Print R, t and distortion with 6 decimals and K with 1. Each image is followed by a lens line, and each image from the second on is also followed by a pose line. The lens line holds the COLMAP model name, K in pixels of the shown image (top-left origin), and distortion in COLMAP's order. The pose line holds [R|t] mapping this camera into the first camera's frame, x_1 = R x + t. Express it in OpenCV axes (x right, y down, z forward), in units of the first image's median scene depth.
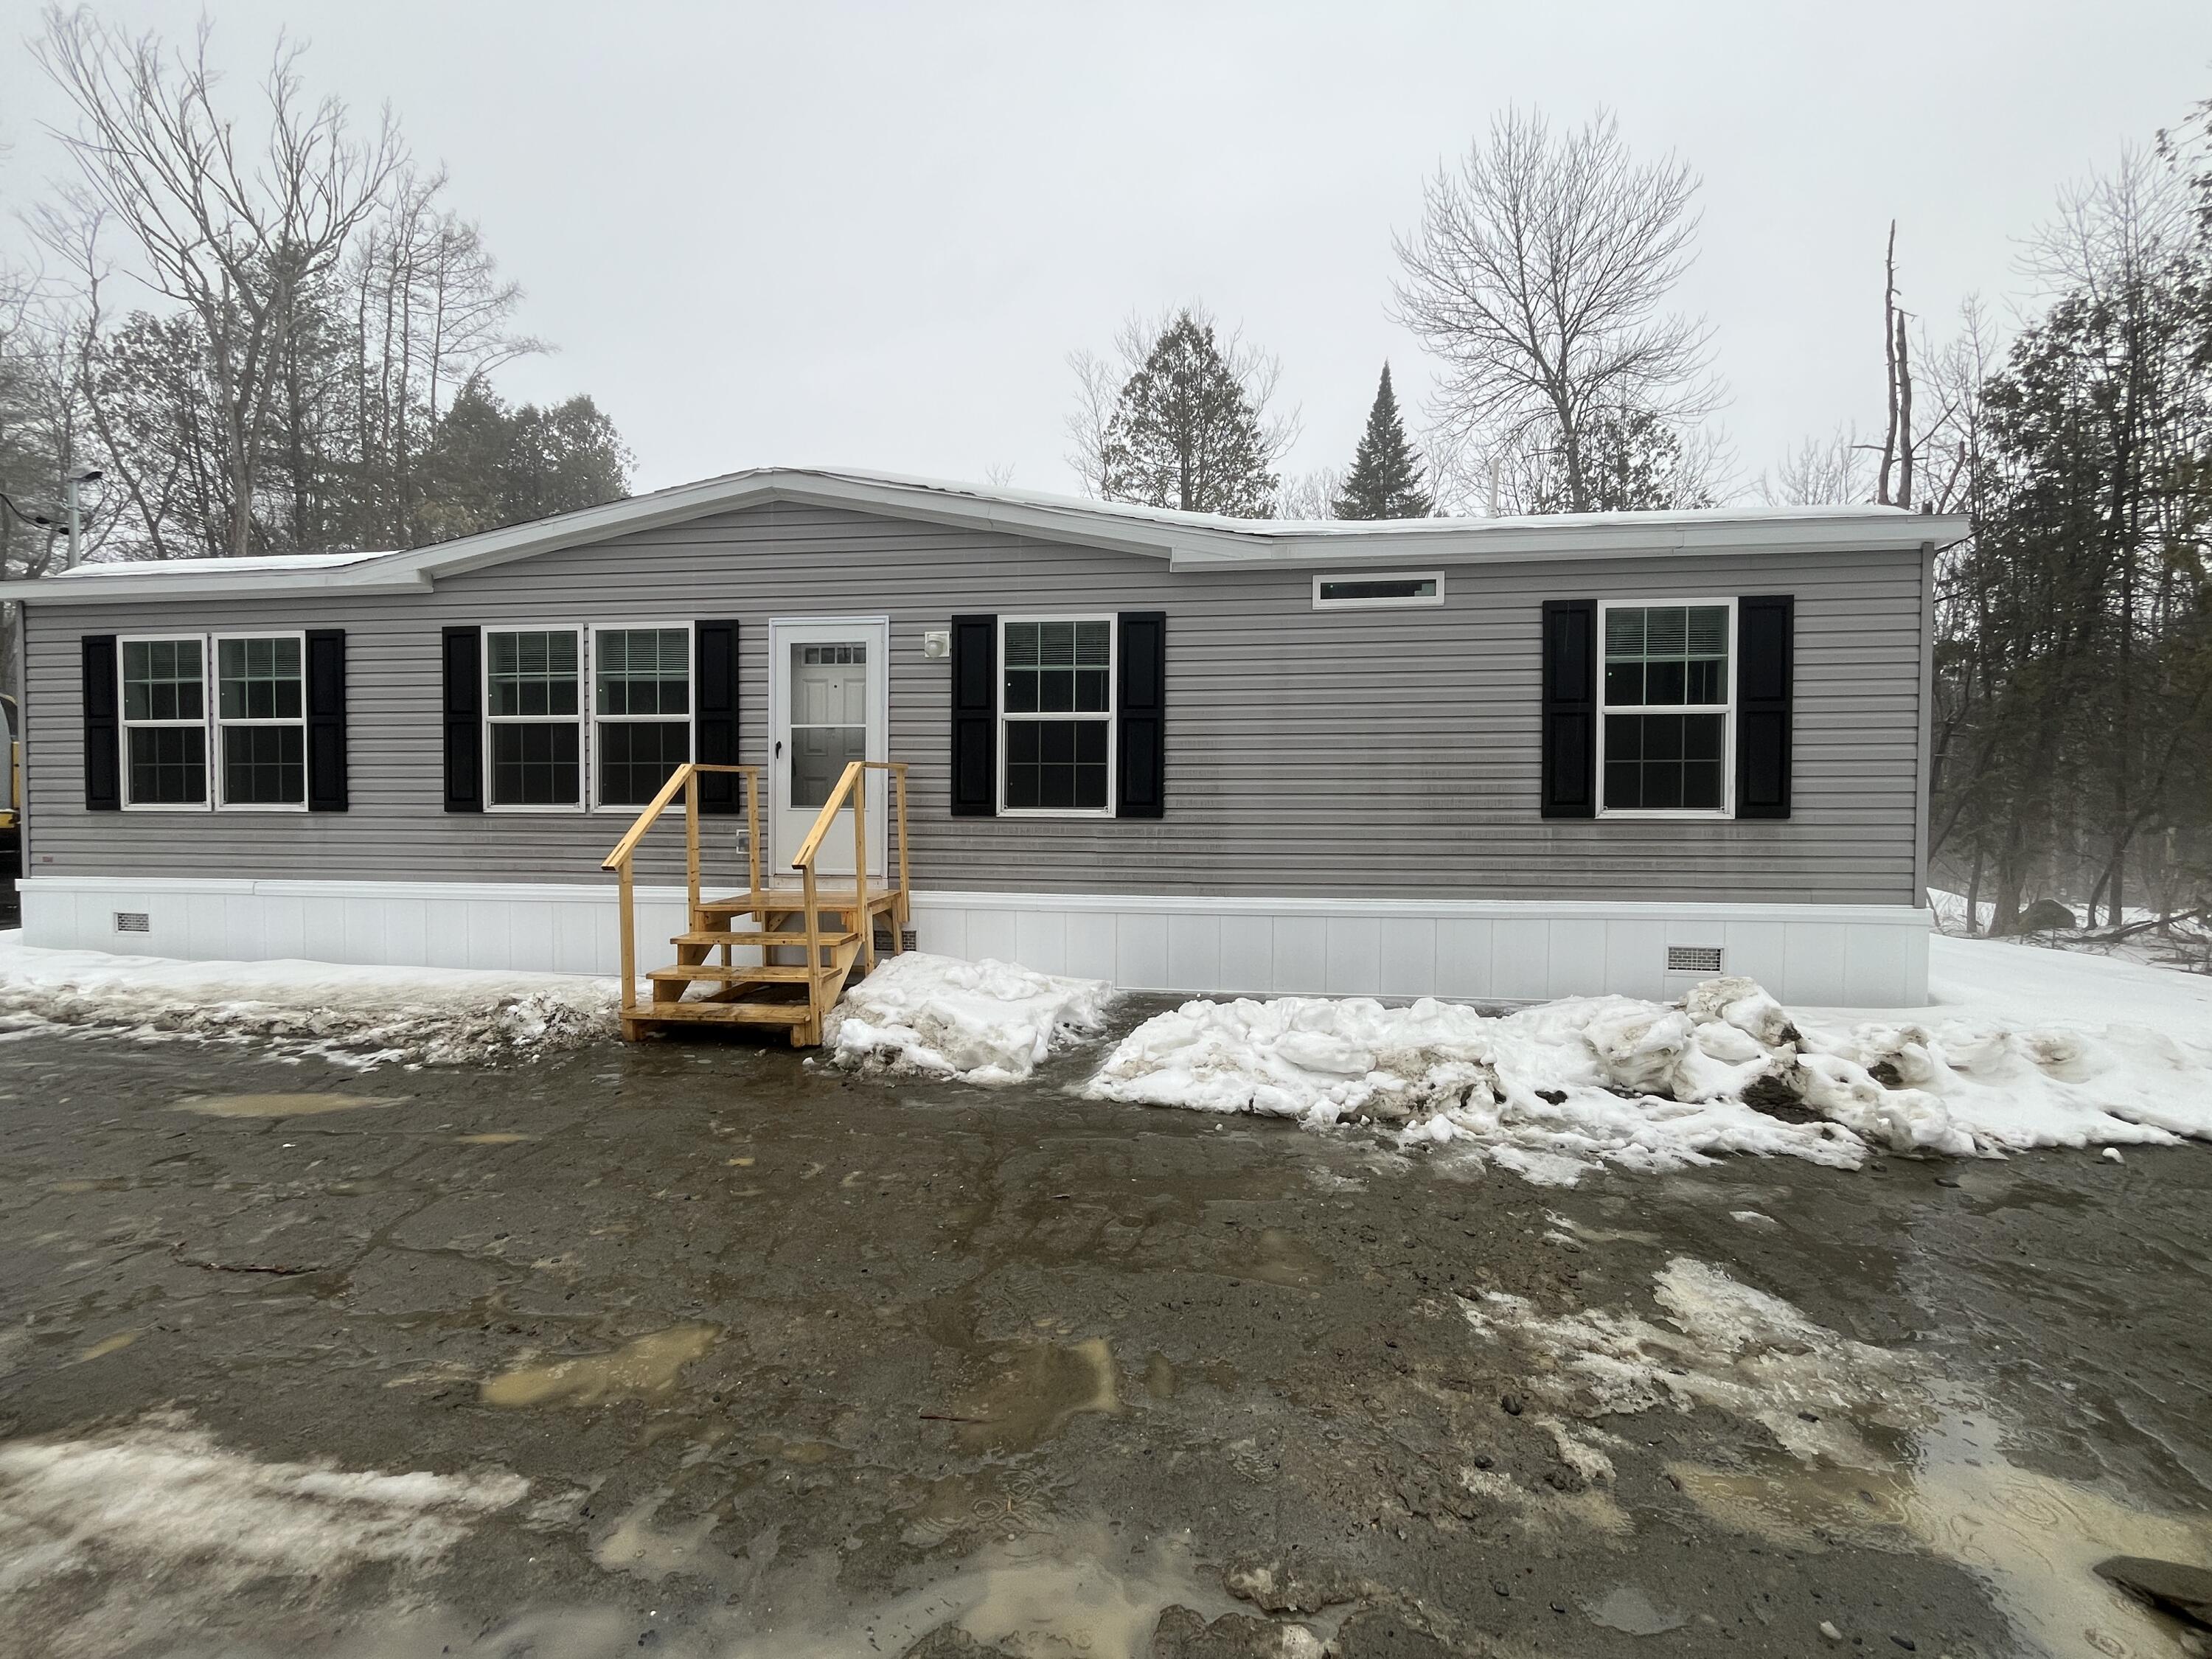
lens RADIAL K [[881.9, 0, 1106.0], [0, 881.9, 829.5], [0, 0, 1]] dist [-0.001612, -0.000439]
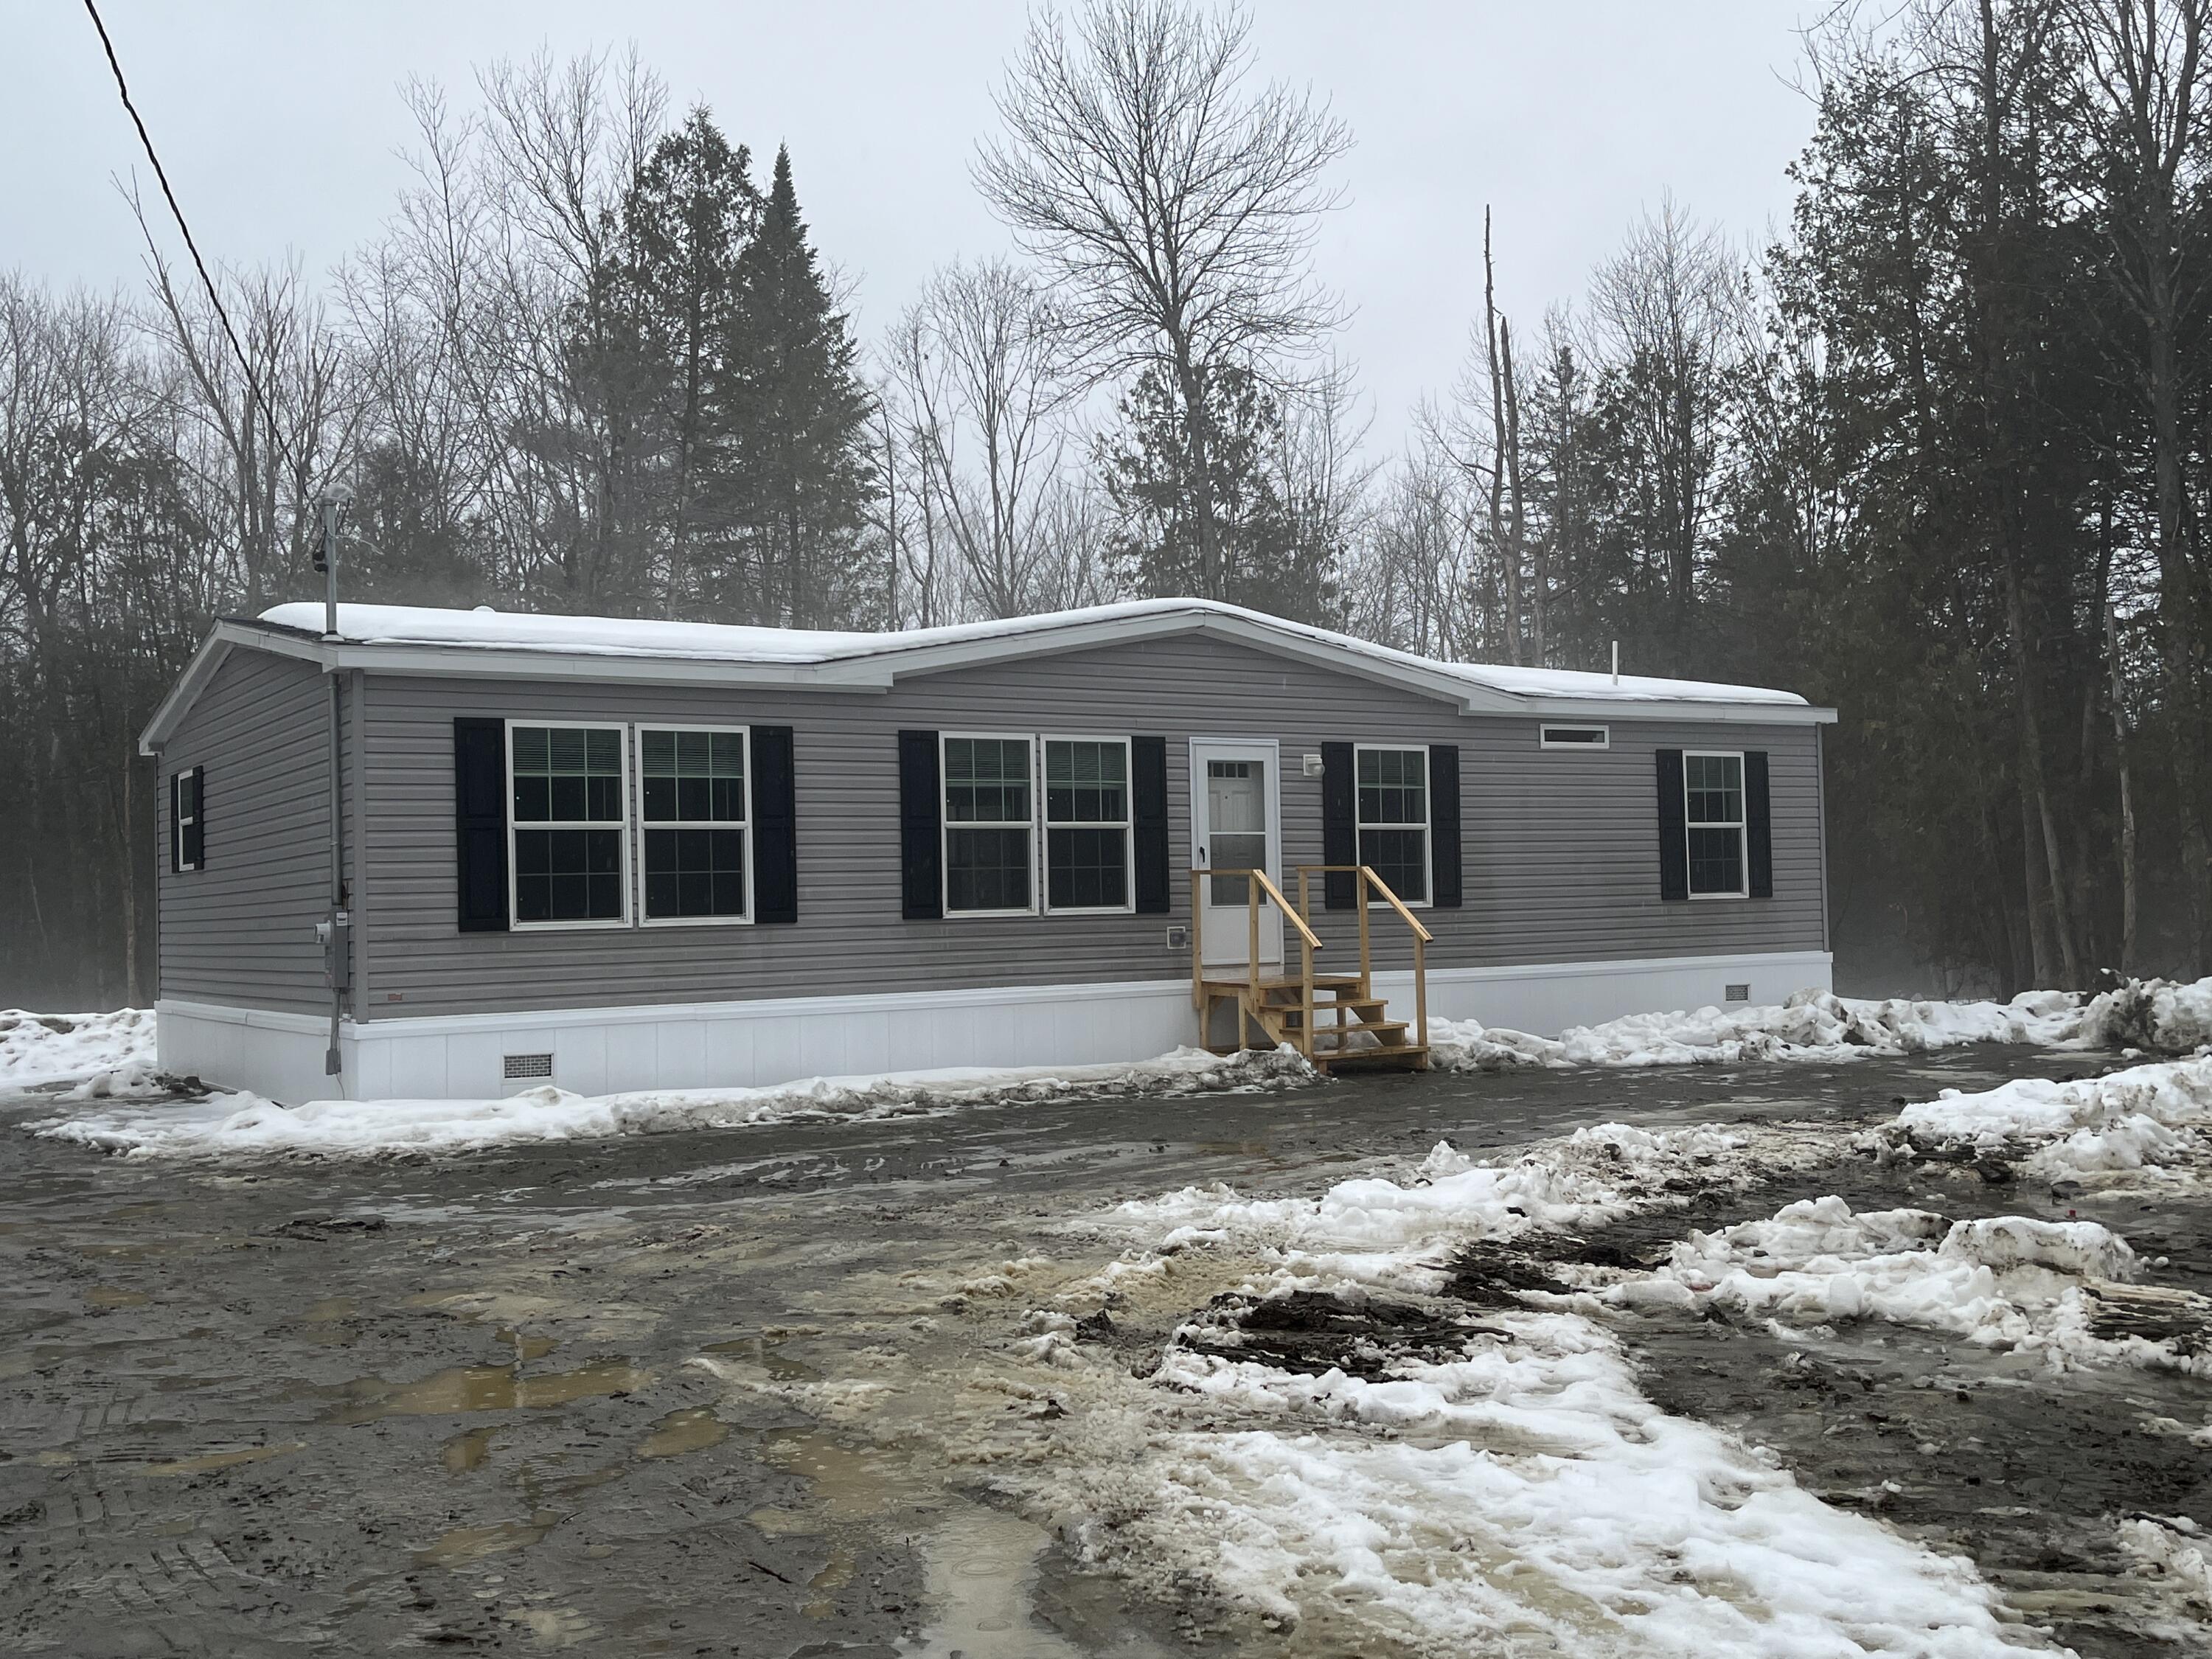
lens RADIAL K [[2134.6, 0, 1106.0], [0, 2134.6, 829.5], [0, 0, 1]] dist [0.087156, -0.000430]
pose [[0.771554, 0.000181, 0.636163, -2.112271], [0.043985, 0.997592, -0.053630, 0.017447], [-0.634641, 0.069360, 0.769688, -0.973866]]
